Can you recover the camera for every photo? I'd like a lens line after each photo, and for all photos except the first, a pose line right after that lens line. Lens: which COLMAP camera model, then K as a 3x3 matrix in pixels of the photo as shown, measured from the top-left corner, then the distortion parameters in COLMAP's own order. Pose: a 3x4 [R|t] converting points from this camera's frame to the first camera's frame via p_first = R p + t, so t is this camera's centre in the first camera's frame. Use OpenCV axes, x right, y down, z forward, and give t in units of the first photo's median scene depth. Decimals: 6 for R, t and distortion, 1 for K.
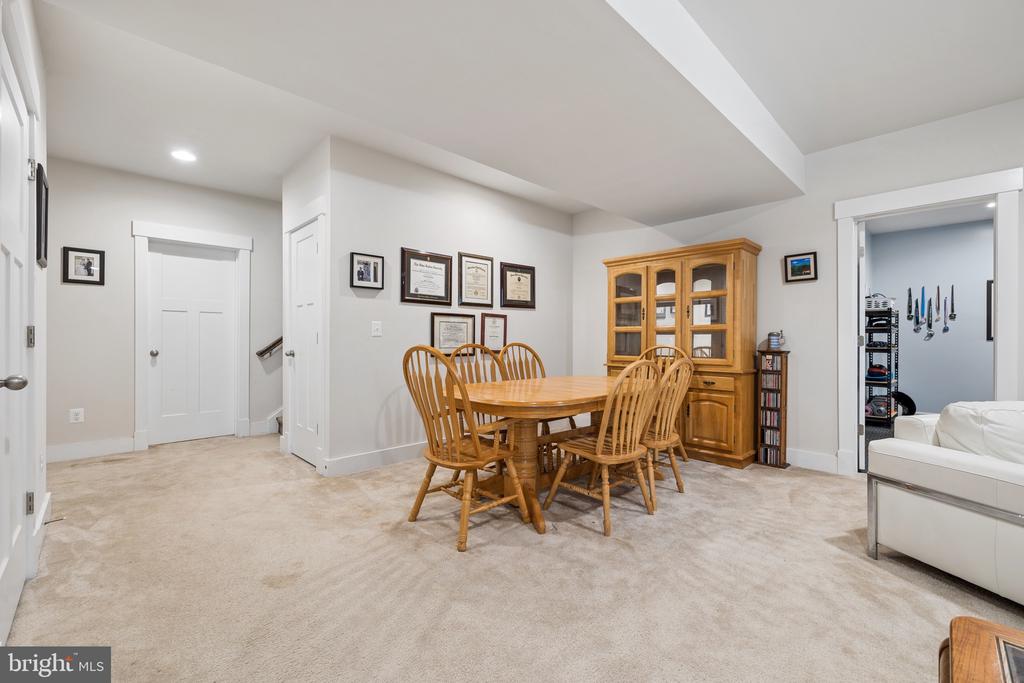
lens RADIAL K [[430.0, 0, 513.7], [0, 430.0, 340.2], [0, 0, 1]] dist [0.001594, 0.000169]
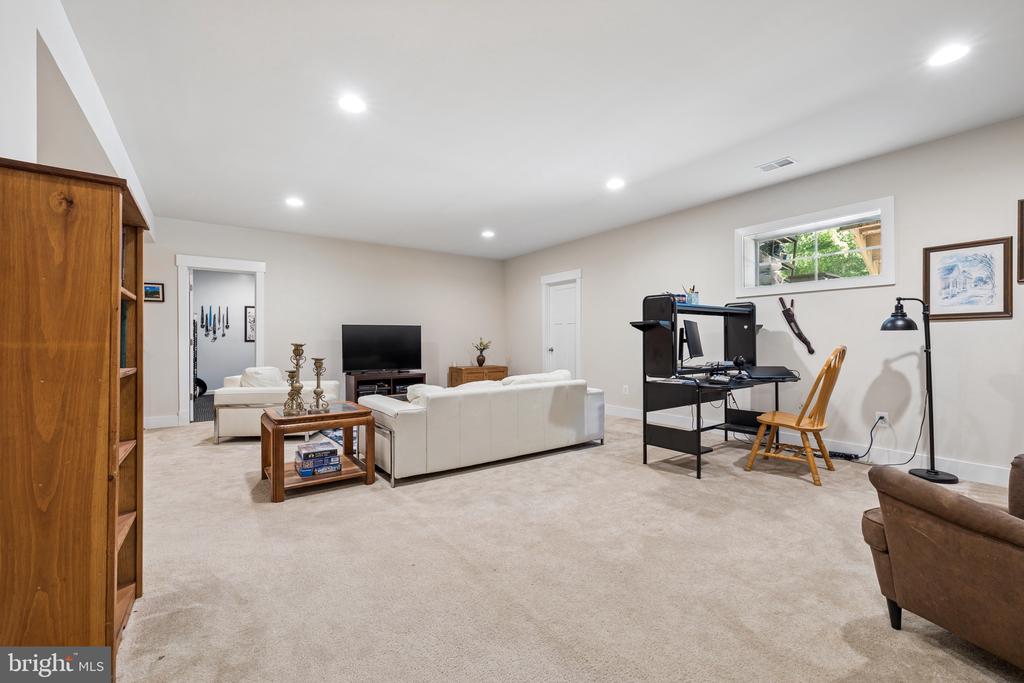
lens RADIAL K [[430.0, 0, 516.3], [0, 430.0, 340.6], [0, 0, 1]] dist [0.001594, 0.000169]
pose [[0.152209, -0.000693, 0.988348, -0.529567], [0.004726, 0.999989, -0.000027, 0.000892], [-0.988337, 0.004675, 0.152211, -0.398426]]
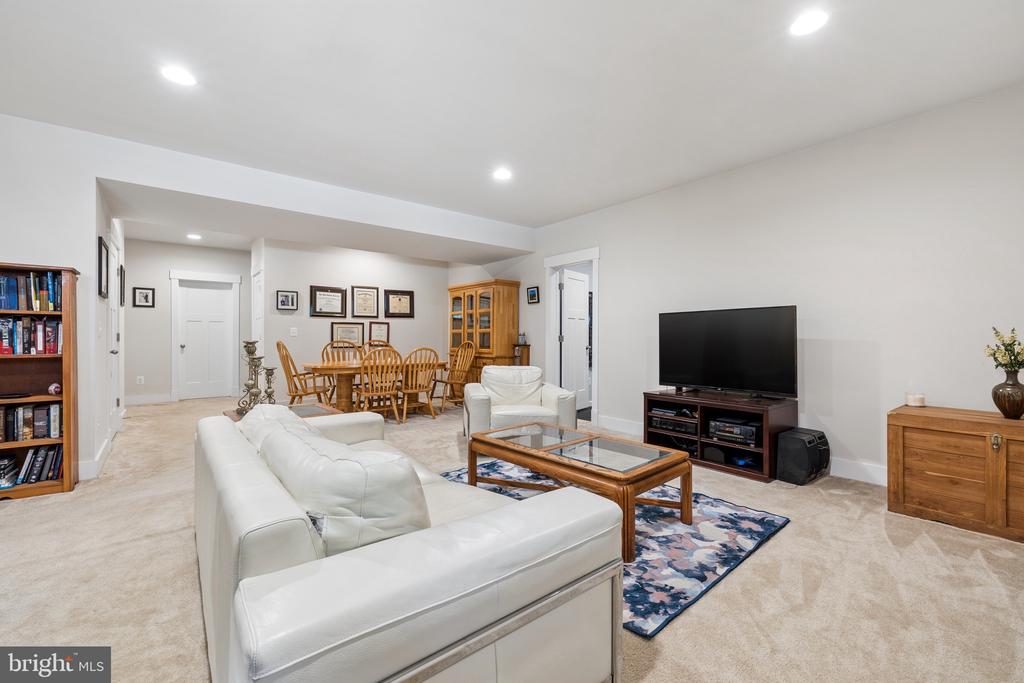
lens RADIAL K [[430.0, 0, 521.5], [0, 430.0, 338.1], [0, 0, 1]] dist [0.001594, 0.000169]
pose [[0.996489, -0.001415, -0.083715, 0.683282], [0.001473, 0.999999, 0.000631, -0.000778], [0.083714, -0.000752, 0.996490, -0.622756]]
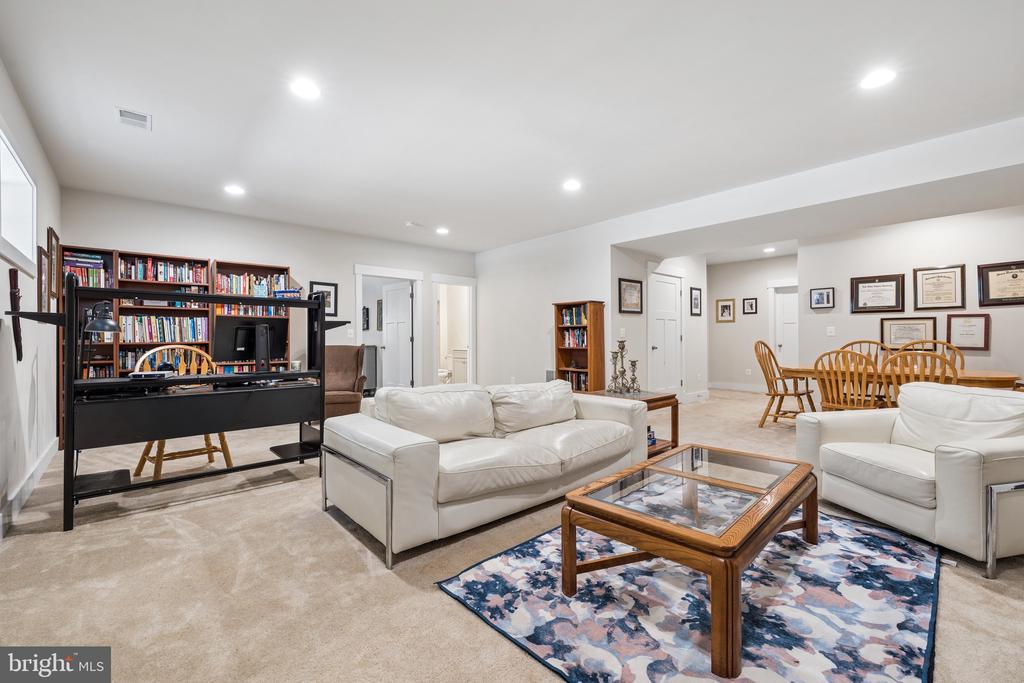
lens RADIAL K [[430.0, 0, 513.3], [0, 430.0, 338.2], [0, 0, 1]] dist [0.001594, 0.000169]
pose [[-0.041852, -0.004437, -0.999114, 1.220933], [0.003560, 0.999983, -0.004590, 0.002187], [0.999117, -0.003749, -0.041836, -0.134861]]
